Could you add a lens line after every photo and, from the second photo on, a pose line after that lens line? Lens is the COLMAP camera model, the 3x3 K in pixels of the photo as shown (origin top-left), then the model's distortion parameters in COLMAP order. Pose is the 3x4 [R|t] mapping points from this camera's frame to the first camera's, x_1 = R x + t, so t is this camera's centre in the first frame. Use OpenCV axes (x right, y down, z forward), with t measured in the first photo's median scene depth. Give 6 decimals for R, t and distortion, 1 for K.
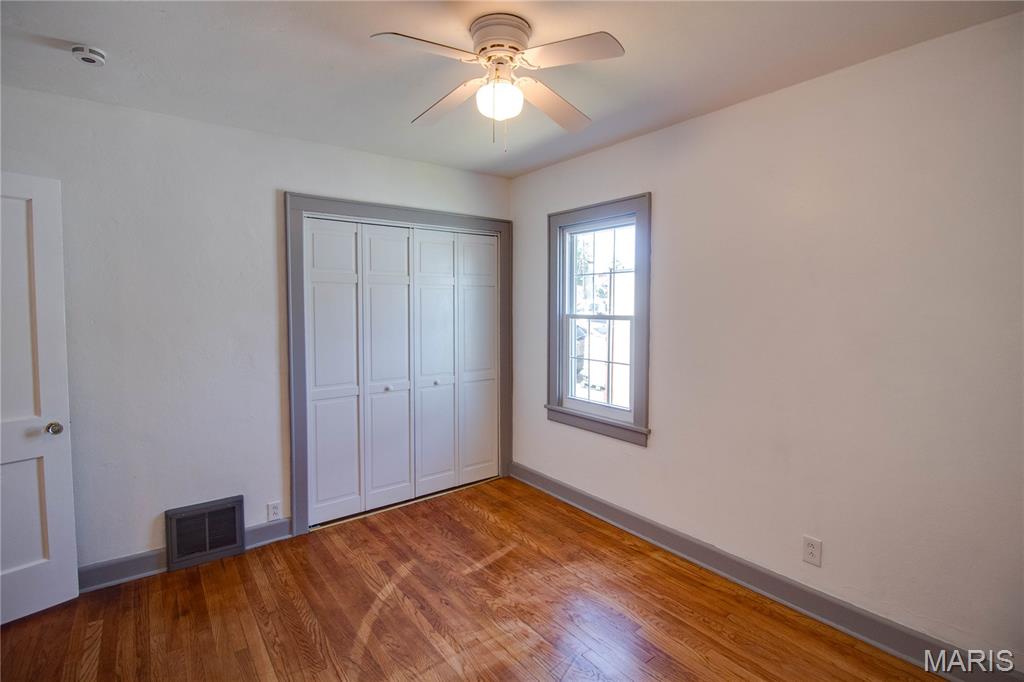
lens RADIAL K [[476.1, 0, 504.3], [0, 476.1, 331.5], [0, 0, 1]] dist [-0.004255, -0.009658]
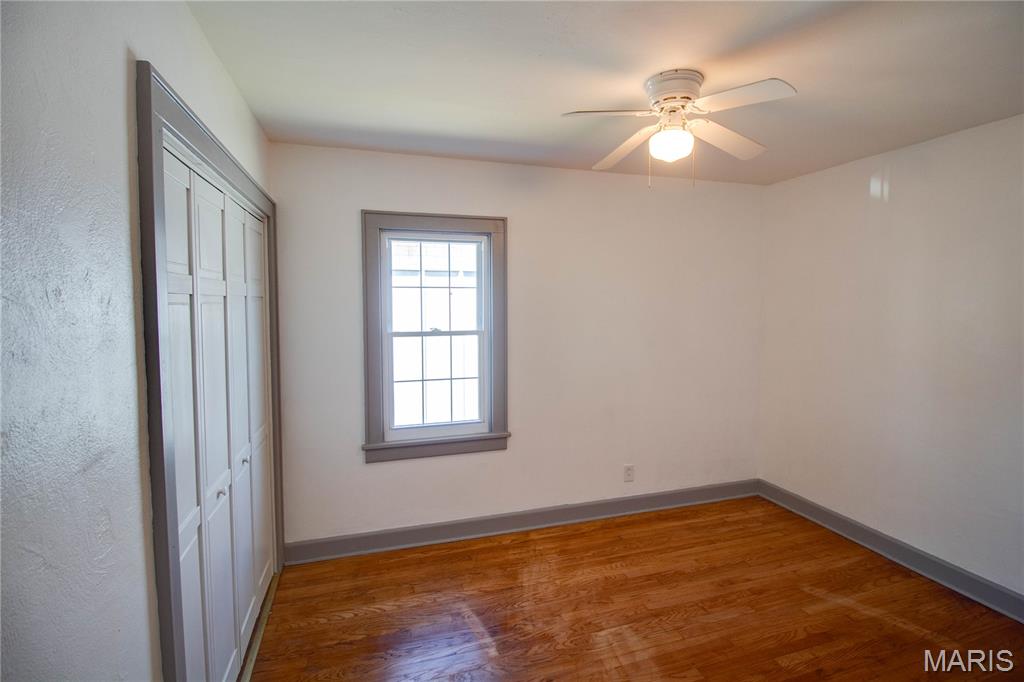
lens RADIAL K [[476.1, 0, 509.8], [0, 476.1, 335.4], [0, 0, 1]] dist [-0.004255, -0.009658]
pose [[0.343094, -0.049693, 0.937986, -0.696886], [0.063840, 0.997524, 0.029496, -0.049287], [-0.937129, 0.049761, 0.345417, 0.581553]]
